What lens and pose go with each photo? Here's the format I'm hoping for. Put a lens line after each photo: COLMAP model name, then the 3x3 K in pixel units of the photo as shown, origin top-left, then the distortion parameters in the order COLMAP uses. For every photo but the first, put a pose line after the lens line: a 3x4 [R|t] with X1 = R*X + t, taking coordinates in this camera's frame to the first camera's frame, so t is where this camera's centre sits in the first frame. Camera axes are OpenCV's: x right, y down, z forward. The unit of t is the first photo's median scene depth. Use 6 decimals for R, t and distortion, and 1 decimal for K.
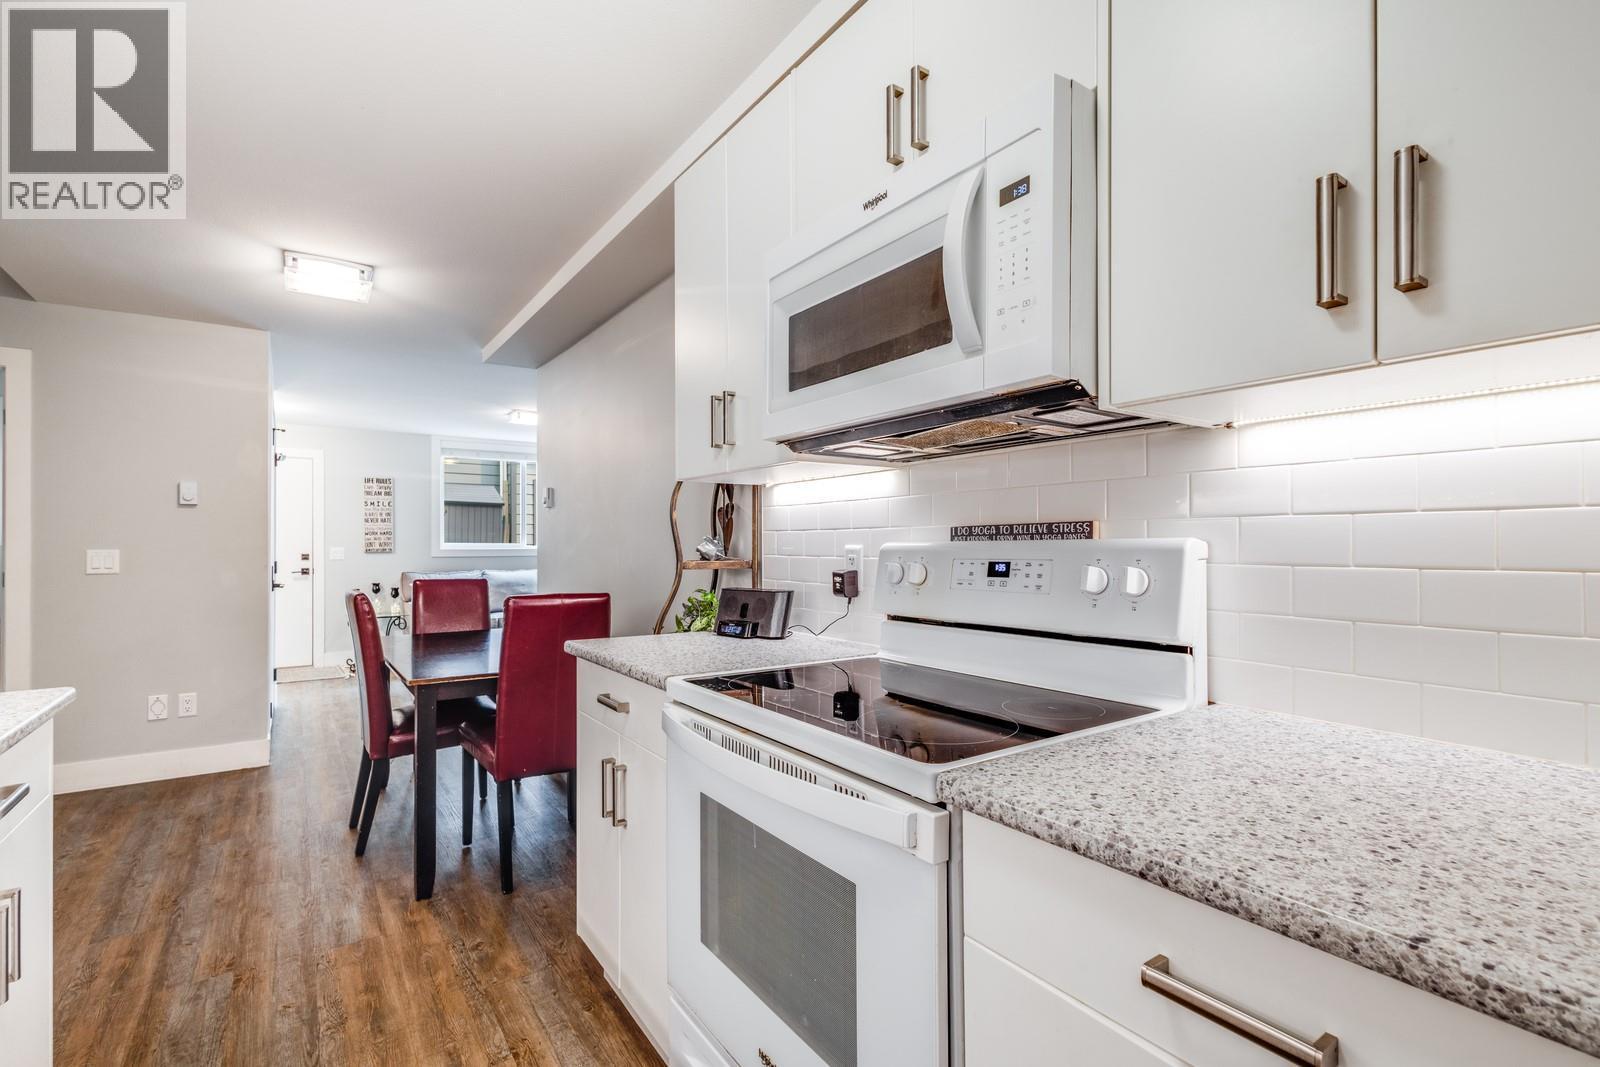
lens RADIAL K [[736.4, 0, 803.4], [0, 736.4, 541.7], [0, 0, 1]] dist [0.015276, -0.006242]
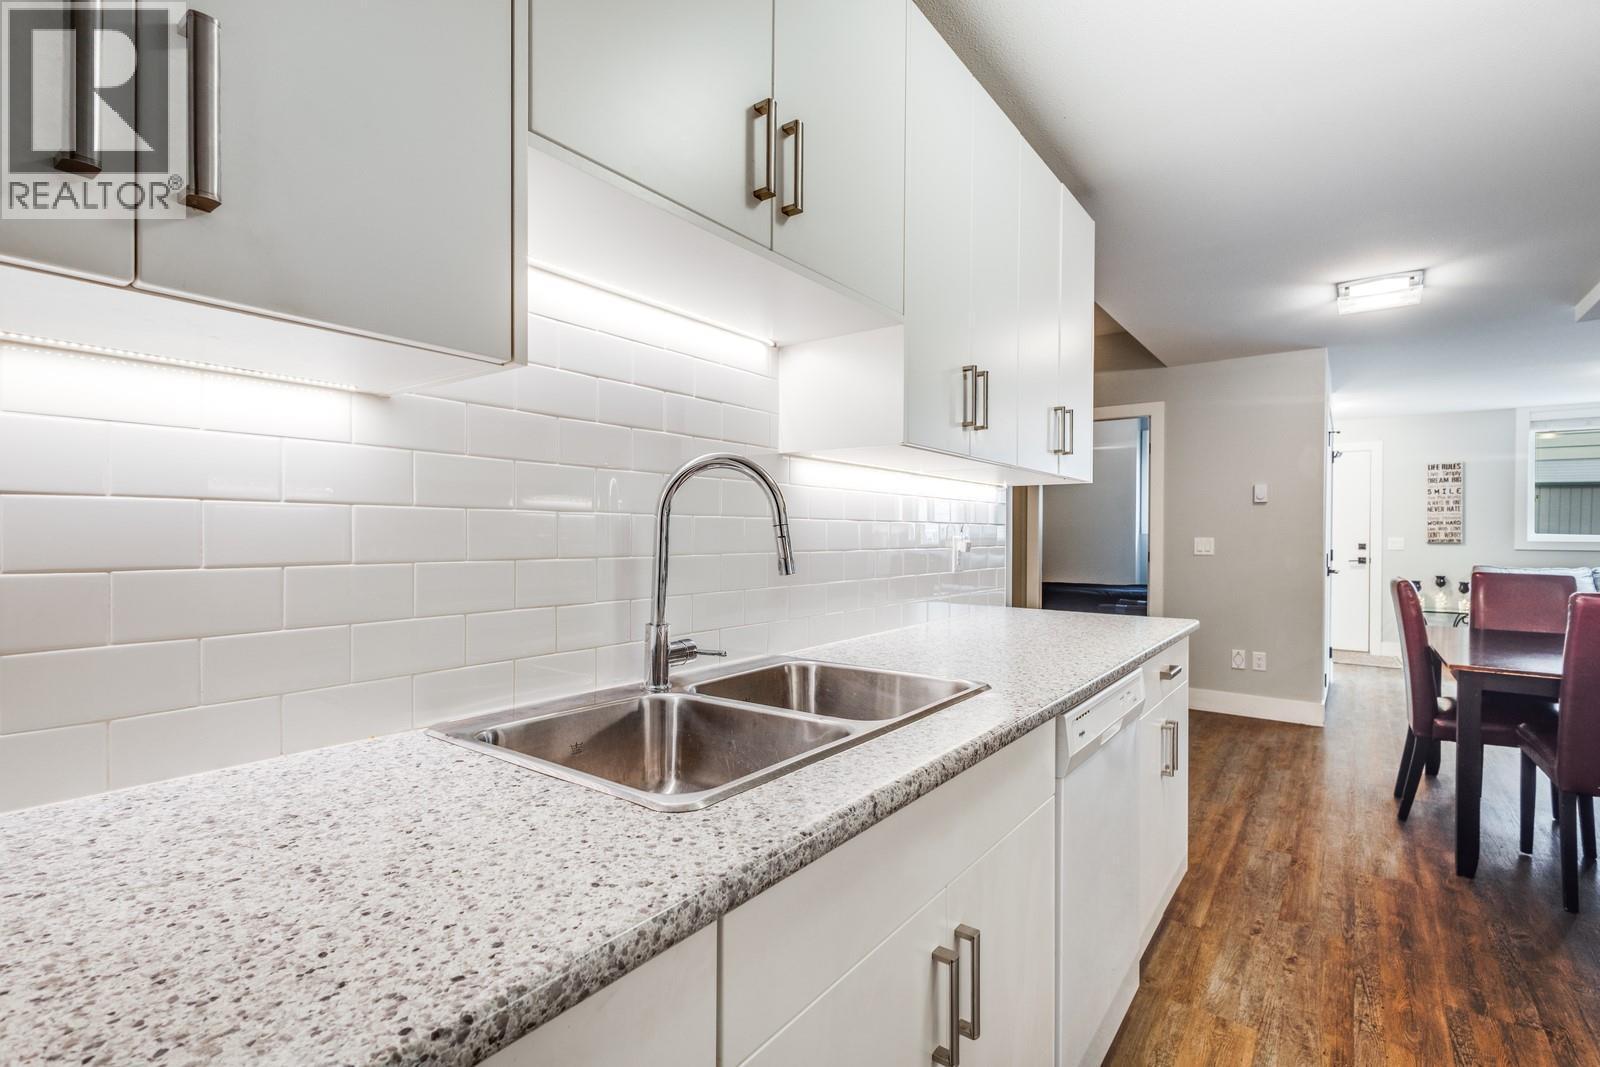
lens RADIAL K [[736.4, 0, 797.7], [0, 736.4, 537.0], [0, 0, 1]] dist [0.015276, -0.006242]
pose [[0.315849, 0.009282, -0.948764, 0.144860], [-0.001498, 0.999956, 0.009284, -0.002584], [0.948808, -0.001511, 0.315849, -0.178824]]
